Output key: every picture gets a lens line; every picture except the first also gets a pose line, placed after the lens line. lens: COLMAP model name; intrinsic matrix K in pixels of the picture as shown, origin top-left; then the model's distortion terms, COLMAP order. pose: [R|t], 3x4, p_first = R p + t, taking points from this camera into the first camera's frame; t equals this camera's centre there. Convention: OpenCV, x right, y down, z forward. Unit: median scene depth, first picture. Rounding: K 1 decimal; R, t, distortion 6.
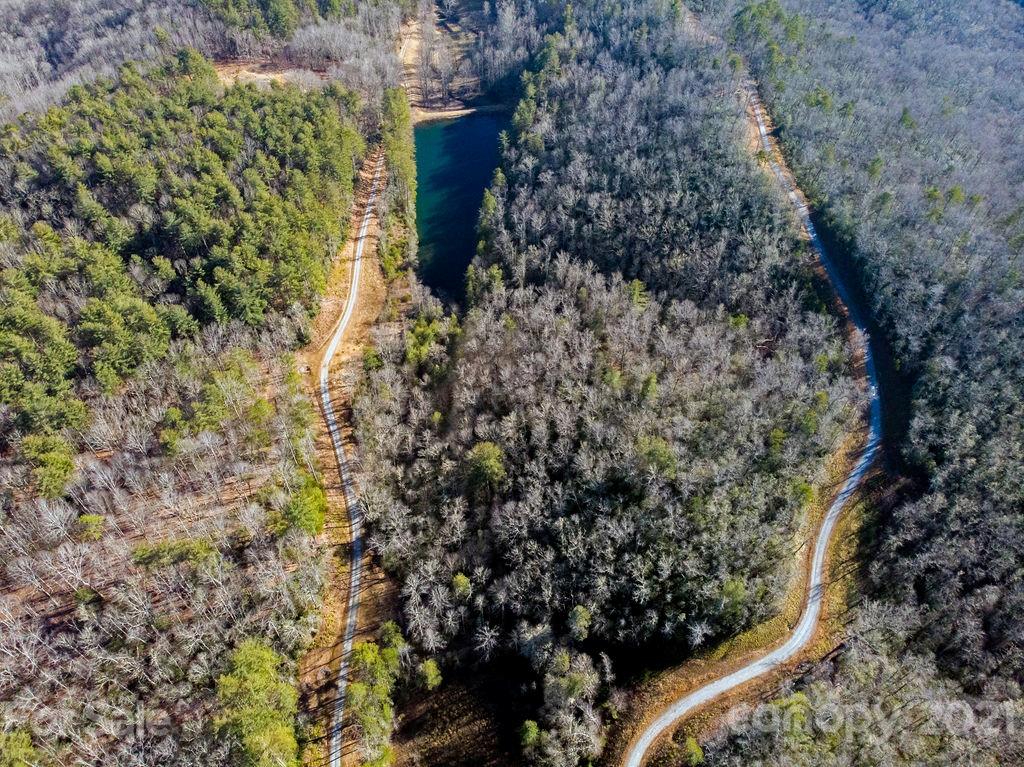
lens RADIAL K [[733.0, 0, 505.9], [0, 733.0, 385.5], [0, 0, 1]] dist [-0.000361, 0.002066]
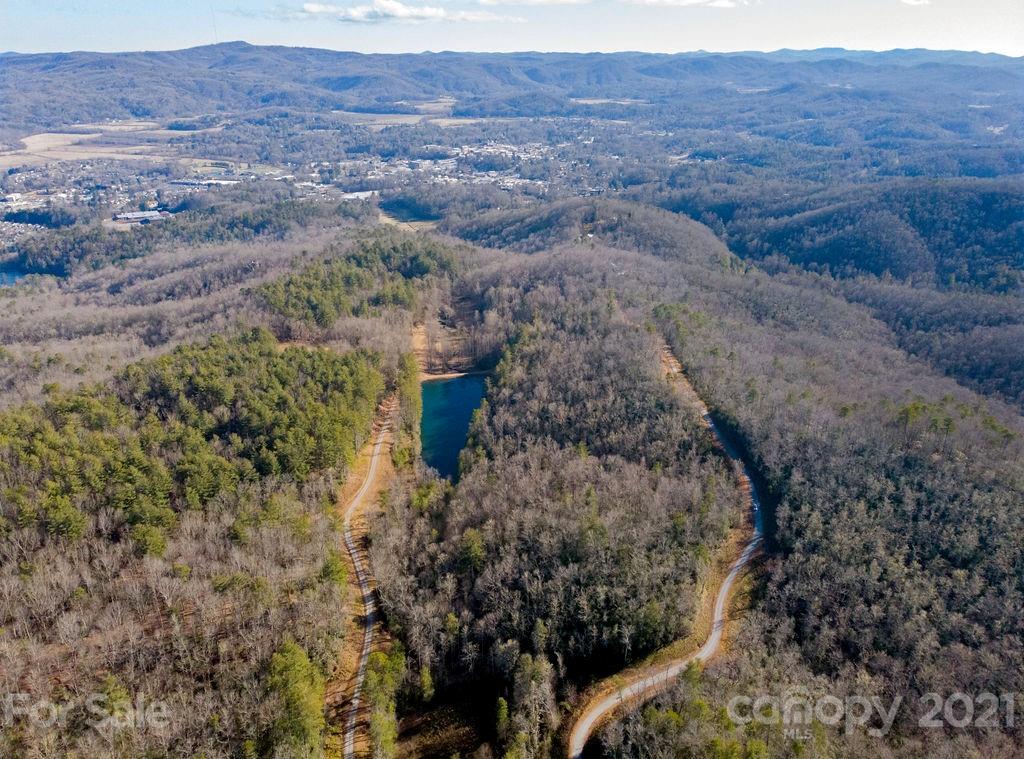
lens RADIAL K [[724.0, 0, 512.0], [0, 724.0, 379.5], [0, 0, 1]] dist [0.043098, -0.191184]
pose [[0.999742, -0.003840, 0.022406, 0.014963], [0.013321, 0.897629, -0.440550, 0.325841], [-0.018420, 0.440735, 0.897448, -0.263345]]
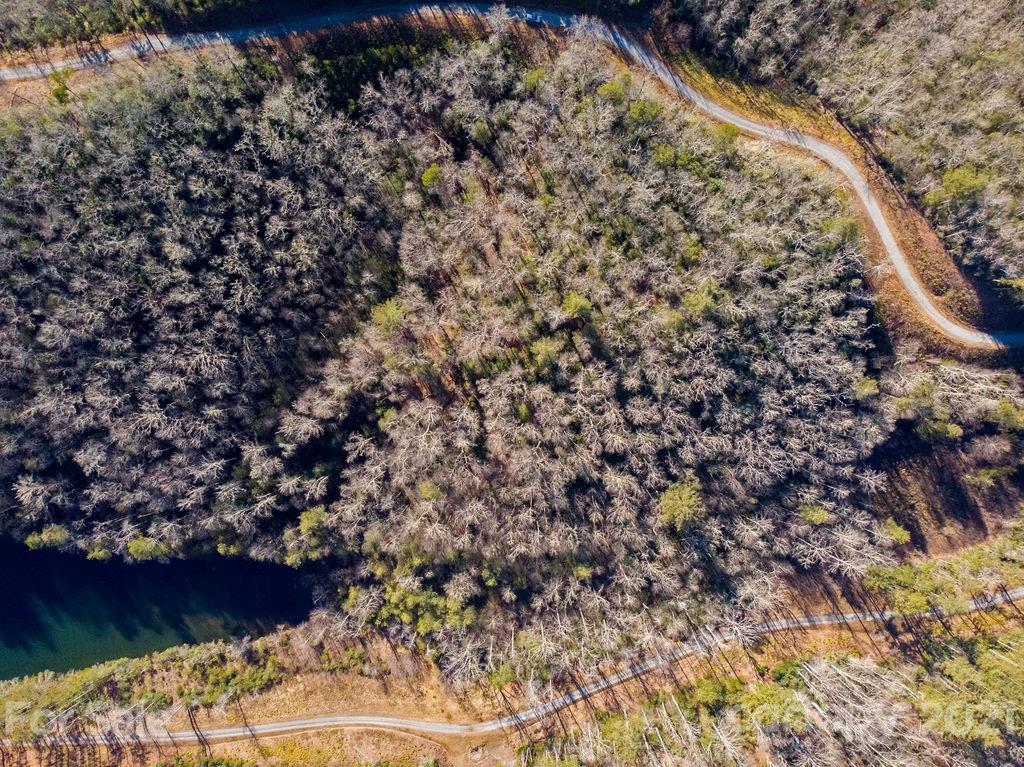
lens RADIAL K [[733.0, 0, 505.9], [0, 733.0, 385.5], [0, 0, 1]] dist [-0.000361, 0.002066]
pose [[-0.084761, -0.996396, 0.003214, 0.097630], [0.770426, -0.063492, 0.634360, -0.452823], [-0.631870, 0.056245, 0.773031, 0.380067]]
